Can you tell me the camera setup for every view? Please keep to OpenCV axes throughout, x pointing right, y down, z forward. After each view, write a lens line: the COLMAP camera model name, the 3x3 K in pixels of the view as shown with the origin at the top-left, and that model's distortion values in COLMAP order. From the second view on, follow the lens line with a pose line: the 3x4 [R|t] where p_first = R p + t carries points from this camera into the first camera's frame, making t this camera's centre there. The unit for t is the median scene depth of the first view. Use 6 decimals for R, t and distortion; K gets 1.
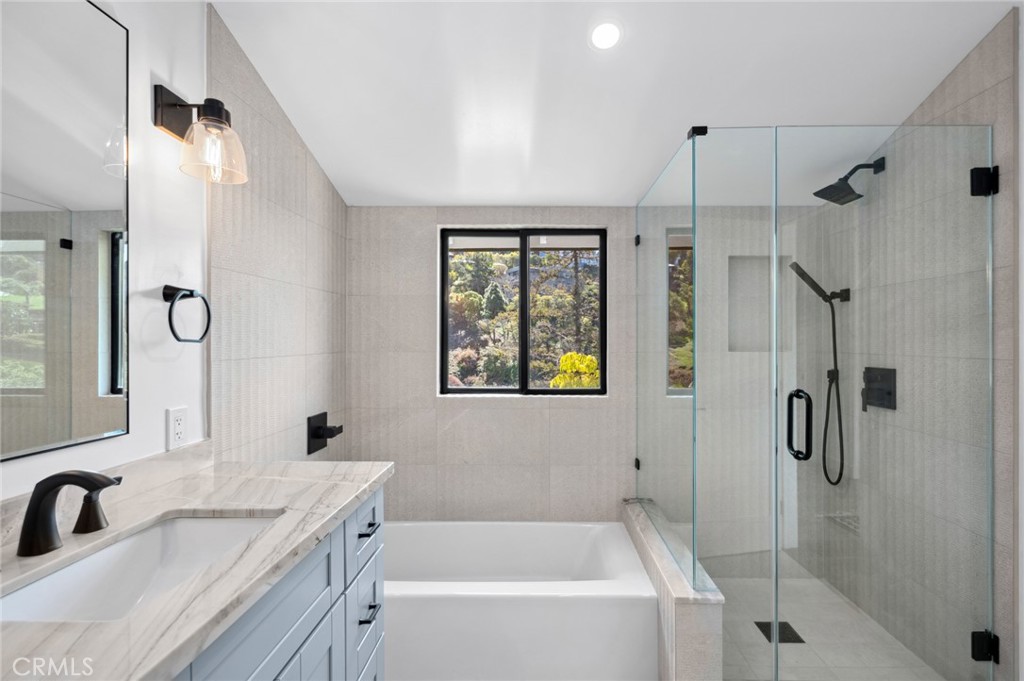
lens RADIAL K [[476.6, 0, 526.1], [0, 476.6, 336.3], [0, 0, 1]] dist [0.000209, -0.000275]
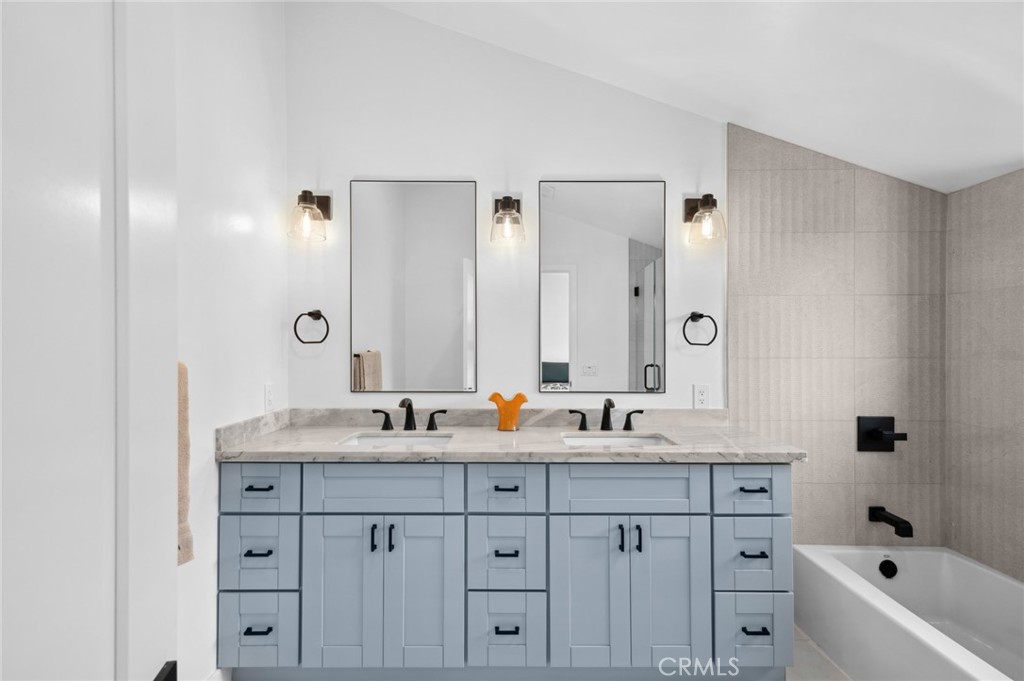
lens RADIAL K [[493.6, 0, 508.3], [0, 493.6, 335.9], [0, 0, 1]] dist [0.003365, -0.000913]
pose [[0.008728, -0.015951, -0.999835, 0.597212], [0.005706, 0.999857, -0.015901, 0.001984], [0.999946, -0.005566, 0.008818, 0.187076]]
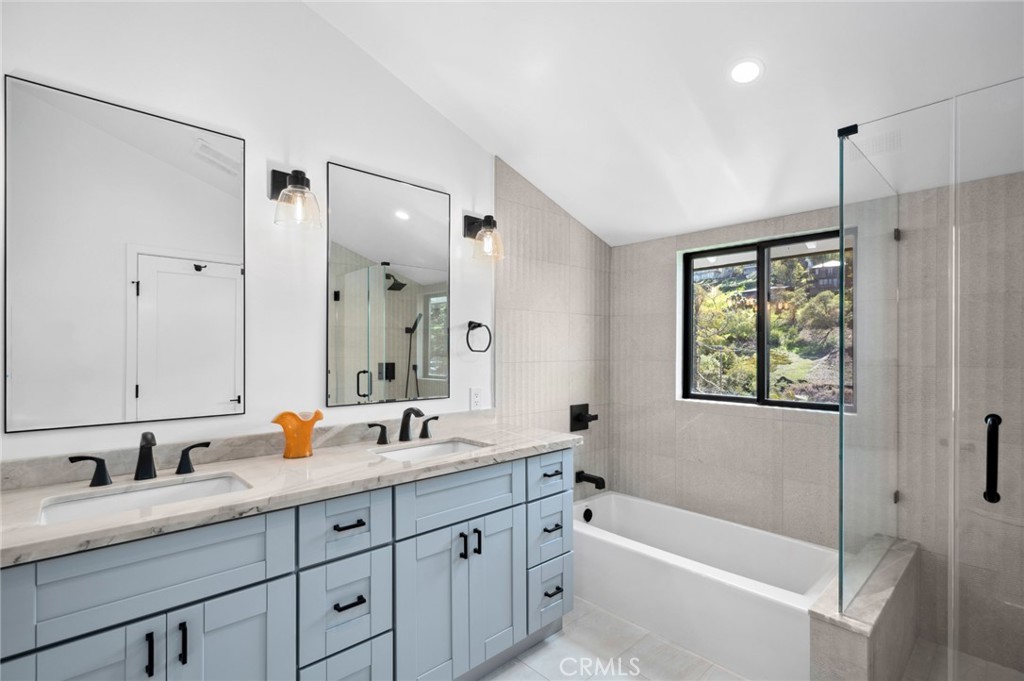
lens RADIAL K [[476.6, 0, 513.1], [0, 476.6, 341.7], [0, 0, 1]] dist [0.000209, -0.000275]
pose [[0.690737, -0.011337, -0.723017, 0.413216], [0.003922, 0.999921, -0.011933, -0.002420], [0.723095, 0.005407, 0.690727, -0.094957]]
